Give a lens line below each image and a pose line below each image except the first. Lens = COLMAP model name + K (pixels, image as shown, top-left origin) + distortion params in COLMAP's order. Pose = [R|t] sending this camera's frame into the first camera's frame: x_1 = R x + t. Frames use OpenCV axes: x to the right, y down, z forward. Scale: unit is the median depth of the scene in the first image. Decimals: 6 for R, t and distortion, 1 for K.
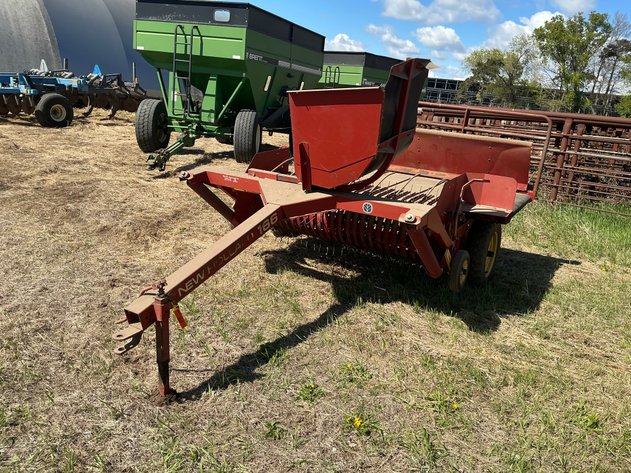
lens RADIAL K [[517.0, 0, 319.7], [0, 517.0, 238.9], [0, 0, 1]] dist [0.059394, -0.109987]
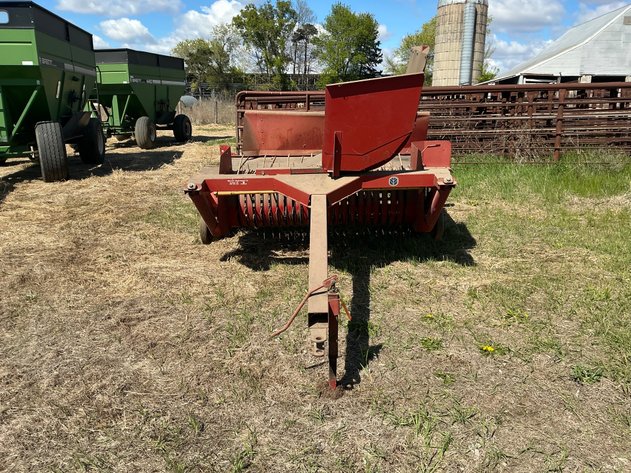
lens RADIAL K [[517.1, 0, 315.5], [0, 517.1, 236.5], [0, 0, 1]] dist [0.069462, -0.130422]
pose [[0.860014, -0.226731, 0.457132, -0.195292], [0.221951, 0.972890, 0.064978, -0.017656], [-0.459472, 0.045579, 0.887022, 0.024573]]
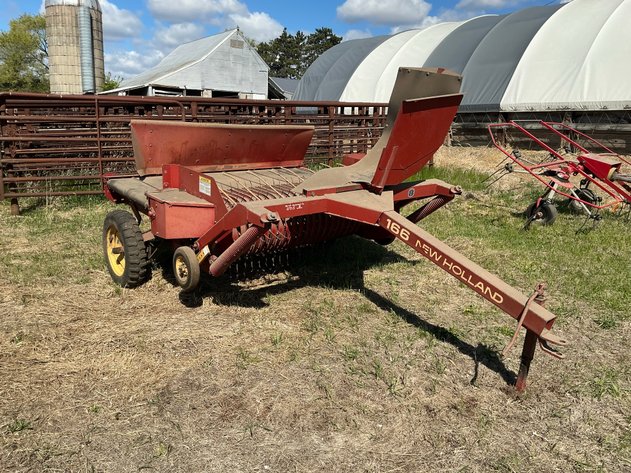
lens RADIAL K [[517.0, 0, 319.7], [0, 517.0, 238.9], [0, 0, 1]] dist [0.059394, -0.109987]
pose [[0.320572, -0.307828, 0.895810, -0.350657], [0.257458, 0.938434, 0.230342, -0.093803], [-0.911564, 0.156792, 0.380089, 0.243499]]
